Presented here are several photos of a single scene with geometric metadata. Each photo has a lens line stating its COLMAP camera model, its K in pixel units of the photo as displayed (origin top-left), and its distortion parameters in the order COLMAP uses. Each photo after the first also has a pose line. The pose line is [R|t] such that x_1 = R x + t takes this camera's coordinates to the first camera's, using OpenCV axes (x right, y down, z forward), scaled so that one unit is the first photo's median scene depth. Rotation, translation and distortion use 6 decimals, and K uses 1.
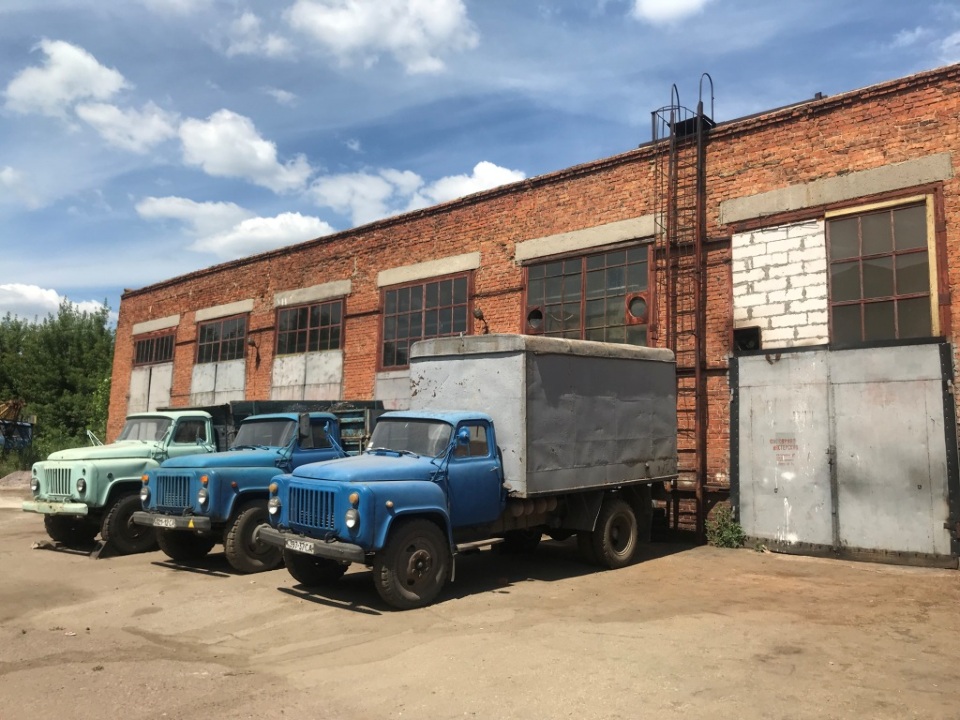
lens RADIAL K [[791.2, 0, 474.1], [0, 791.2, 355.4], [0, 0, 1]] dist [0.026253, -0.019219]
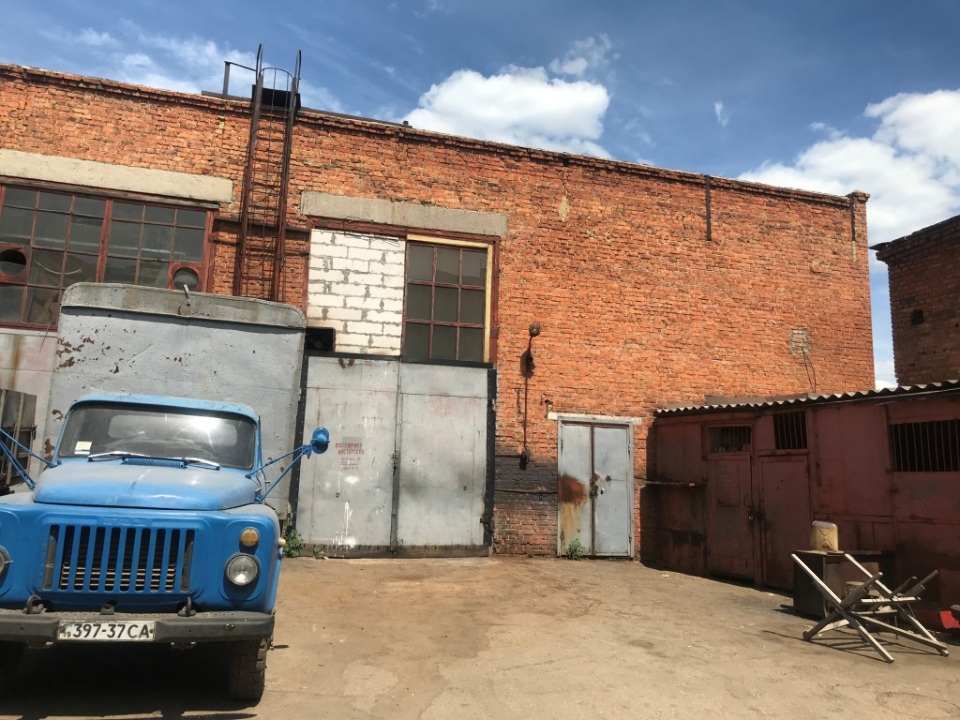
lens RADIAL K [[791.2, 0, 474.1], [0, 791.2, 355.4], [0, 0, 1]] dist [0.026253, -0.019219]
pose [[0.518441, 0.117059, 0.847063, -0.393602], [-0.125712, 0.990256, -0.059906, 0.034759], [-0.845822, -0.075428, 0.528105, 0.343158]]
